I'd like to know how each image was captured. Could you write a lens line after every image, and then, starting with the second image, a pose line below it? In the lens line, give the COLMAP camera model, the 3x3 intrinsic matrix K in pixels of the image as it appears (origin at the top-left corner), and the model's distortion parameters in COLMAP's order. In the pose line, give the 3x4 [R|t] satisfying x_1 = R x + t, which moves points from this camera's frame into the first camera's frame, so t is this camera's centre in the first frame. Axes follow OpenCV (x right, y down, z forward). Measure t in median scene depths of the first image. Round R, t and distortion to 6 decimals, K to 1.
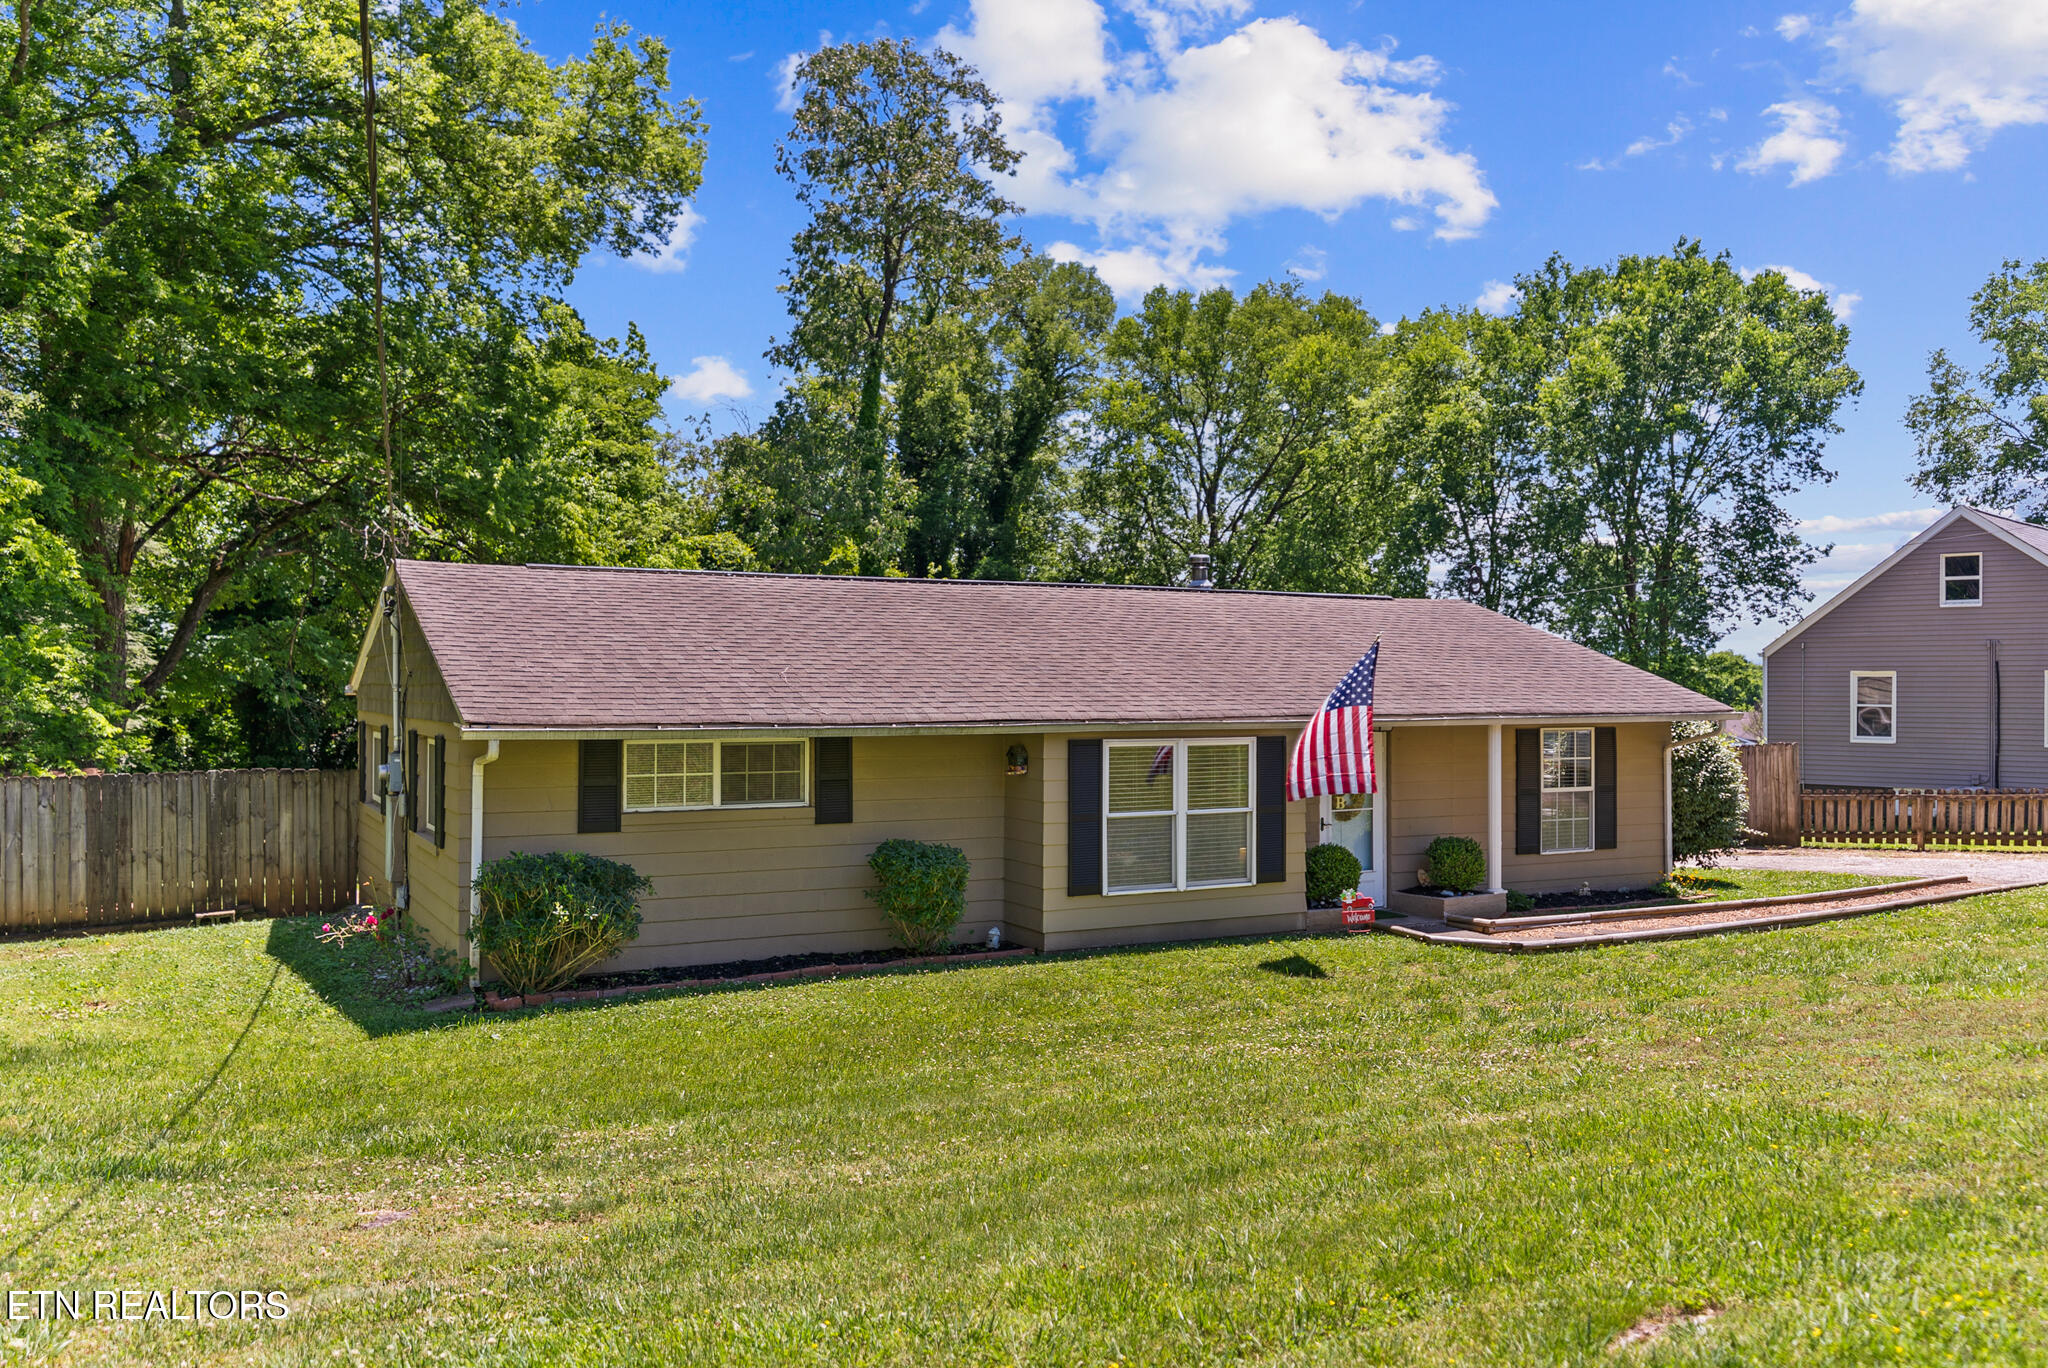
lens RADIAL K [[1672.2, 0, 1024.0], [0, 1672.2, 684.0], [0, 0, 1]] dist [-0.001922, 0.005483]
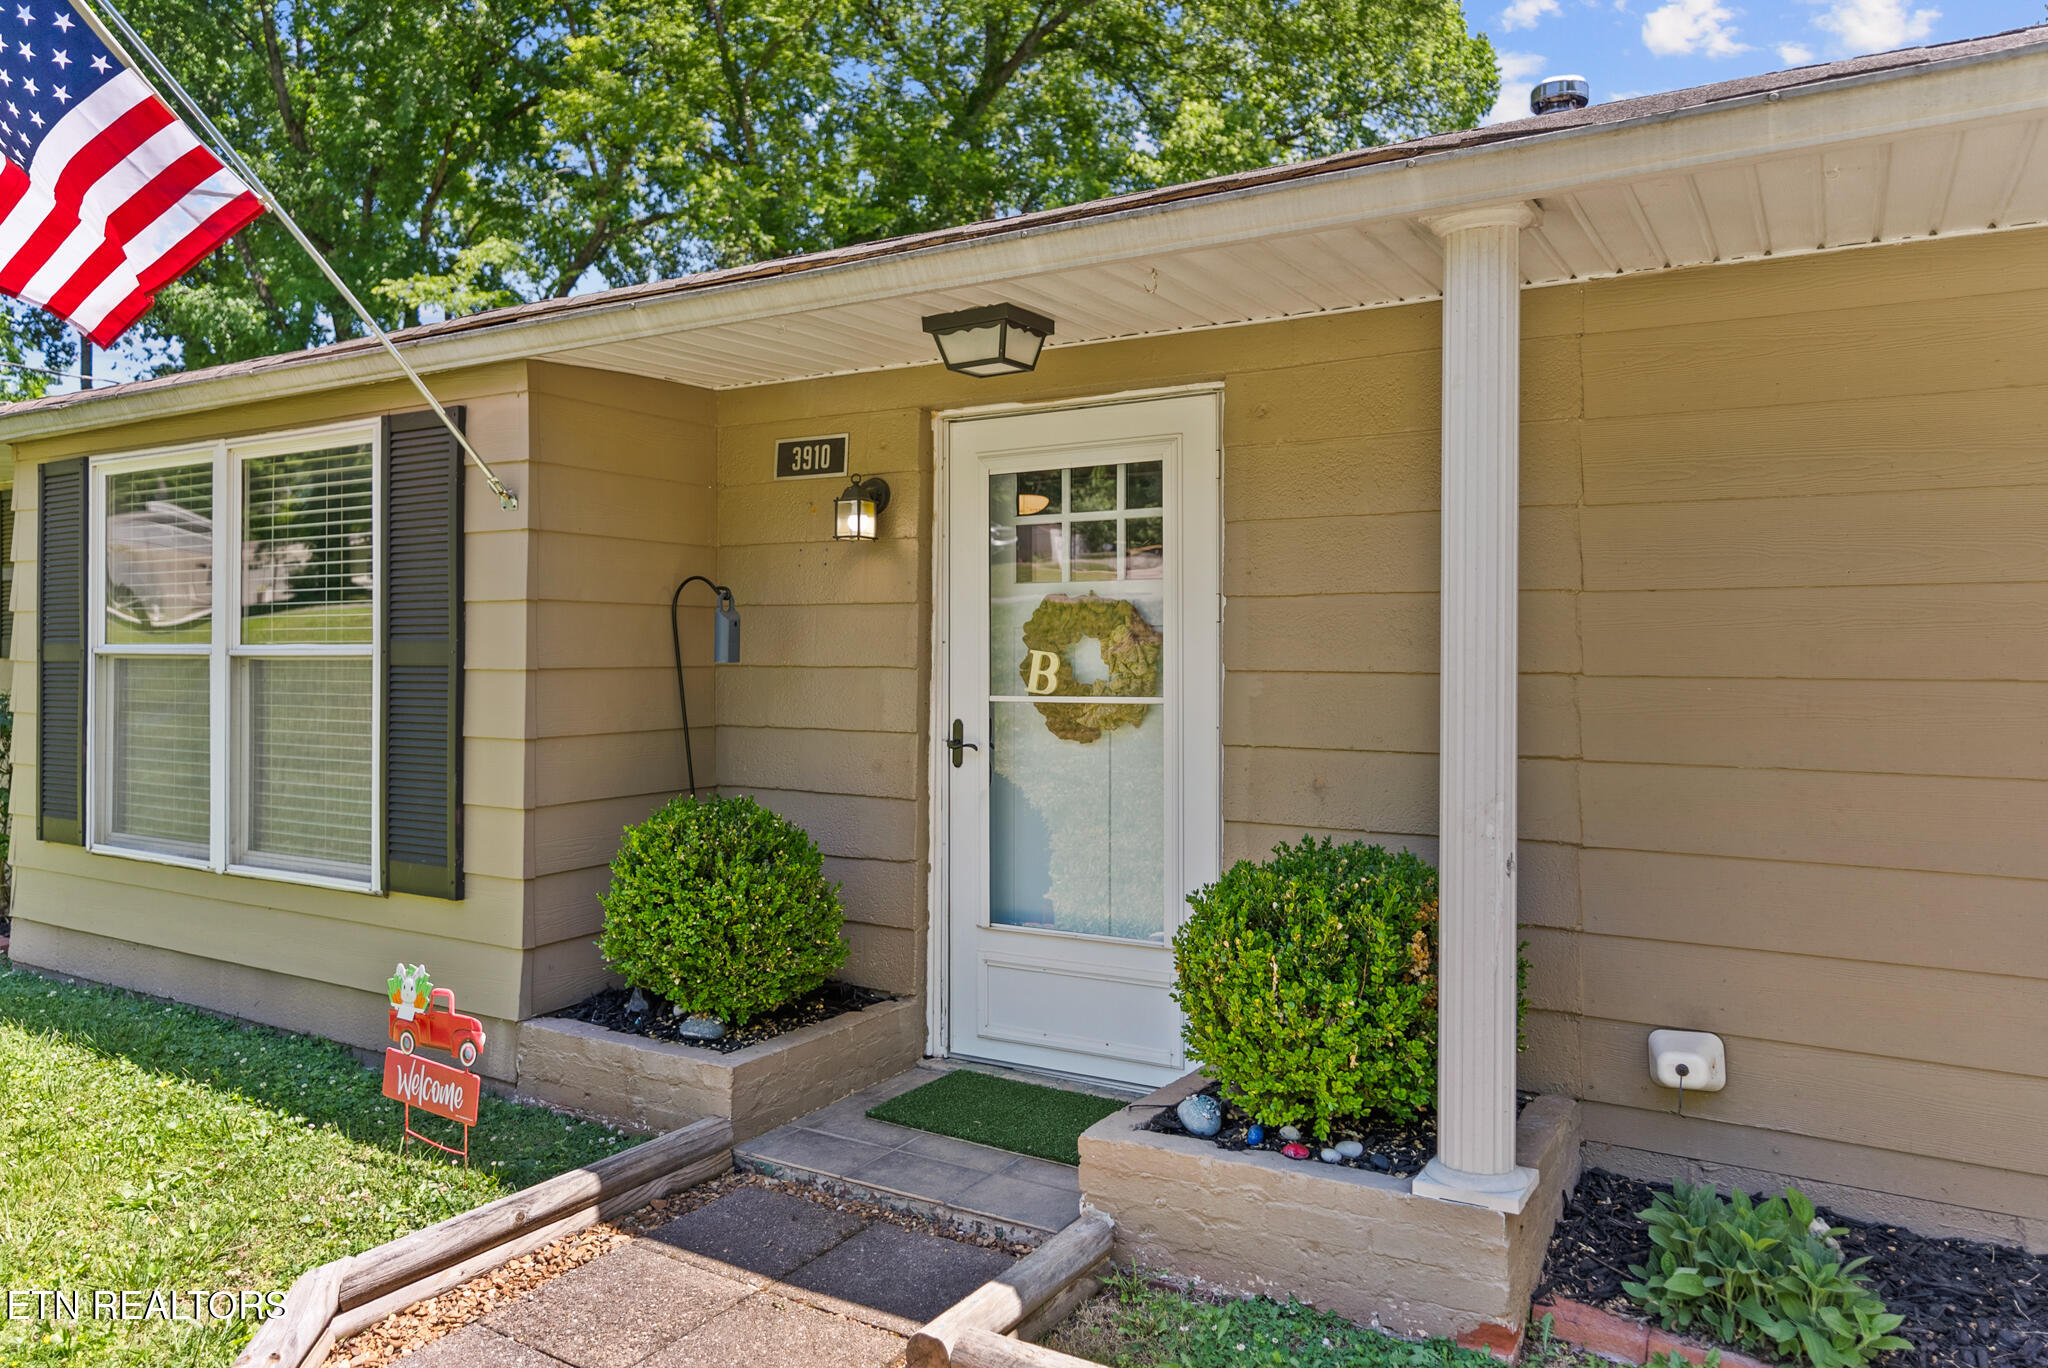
lens RADIAL K [[1371.4, 0, 1022.5], [0, 1371.4, 650.3], [0, 0, 1]] dist [-0.004729, 0.004537]
pose [[0.497299, 0.011113, -0.867508, 0.361718], [0.002121, 0.999899, 0.014025, 0.061600], [0.867577, -0.008815, 0.497225, 0.844999]]
